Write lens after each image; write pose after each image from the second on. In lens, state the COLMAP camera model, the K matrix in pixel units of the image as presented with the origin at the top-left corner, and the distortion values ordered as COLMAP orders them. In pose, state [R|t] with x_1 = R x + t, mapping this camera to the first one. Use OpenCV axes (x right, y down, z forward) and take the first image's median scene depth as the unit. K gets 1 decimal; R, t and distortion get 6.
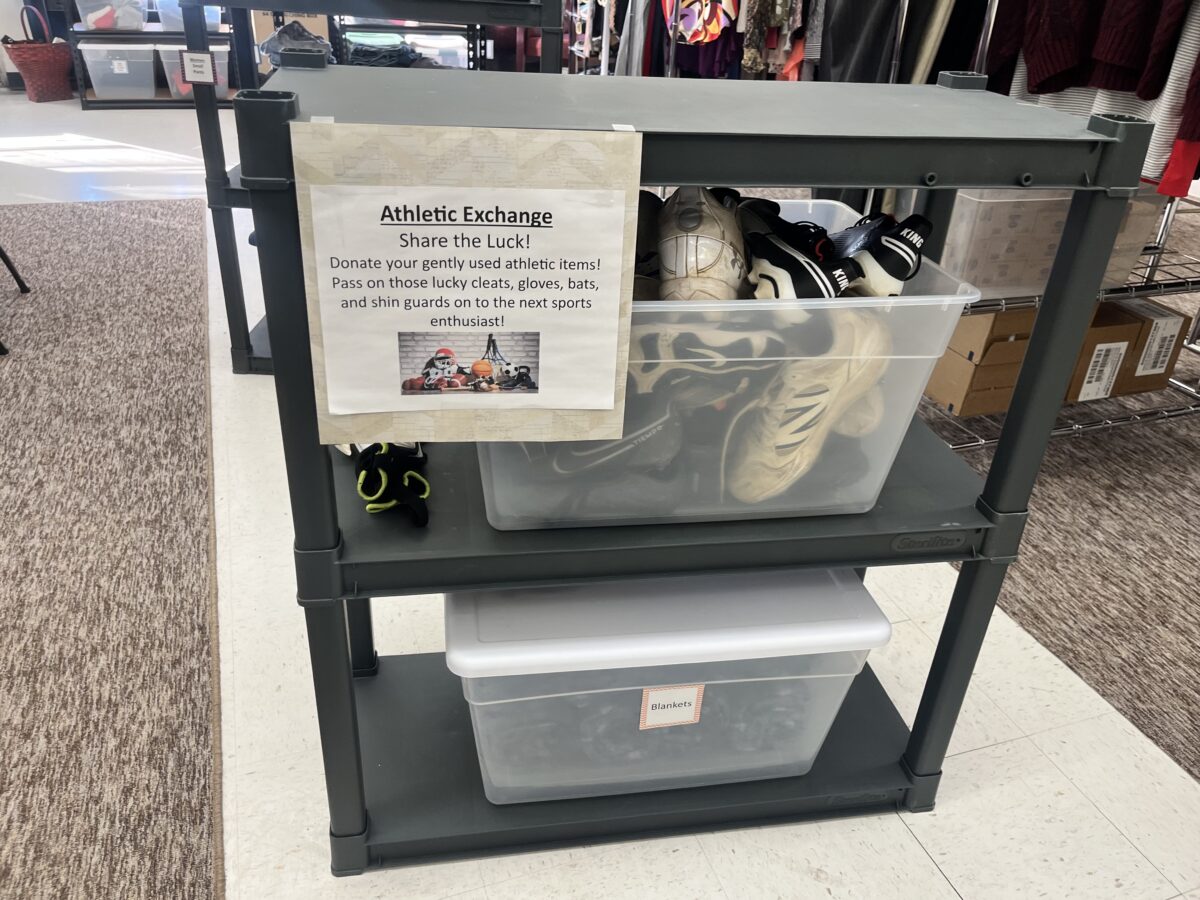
lens RADIAL K [[903.8, 0, 600.0], [0, 903.8, 450.0], [0, 0, 1]] dist [0.060641, -0.079476]
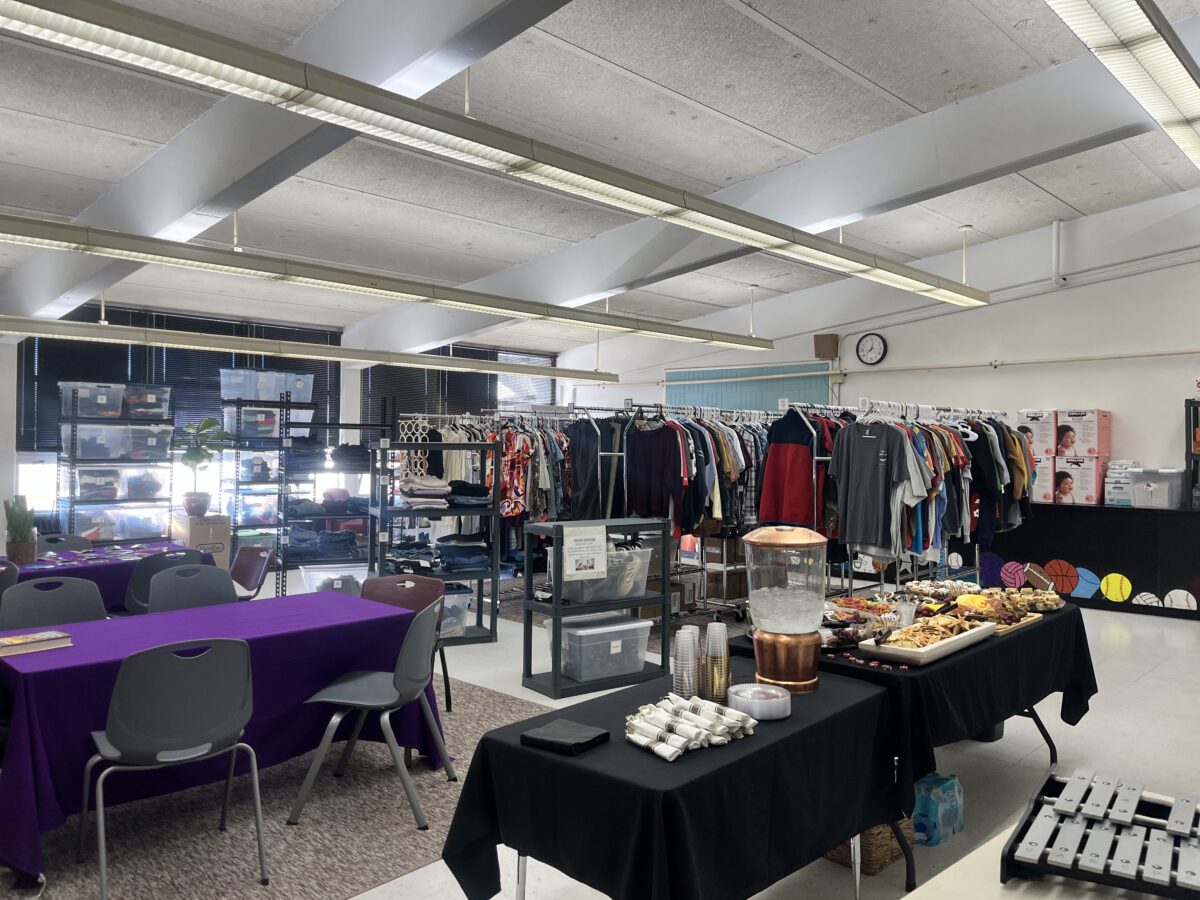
lens RADIAL K [[903.8, 0, 600.0], [0, 903.8, 450.0], [0, 0, 1]] dist [0.060641, -0.079476]
pose [[0.890509, -0.045667, 0.452668, -2.354329], [0.253261, 0.876301, -0.409823, 1.481655], [-0.377959, 0.479594, 0.791920, -3.566082]]
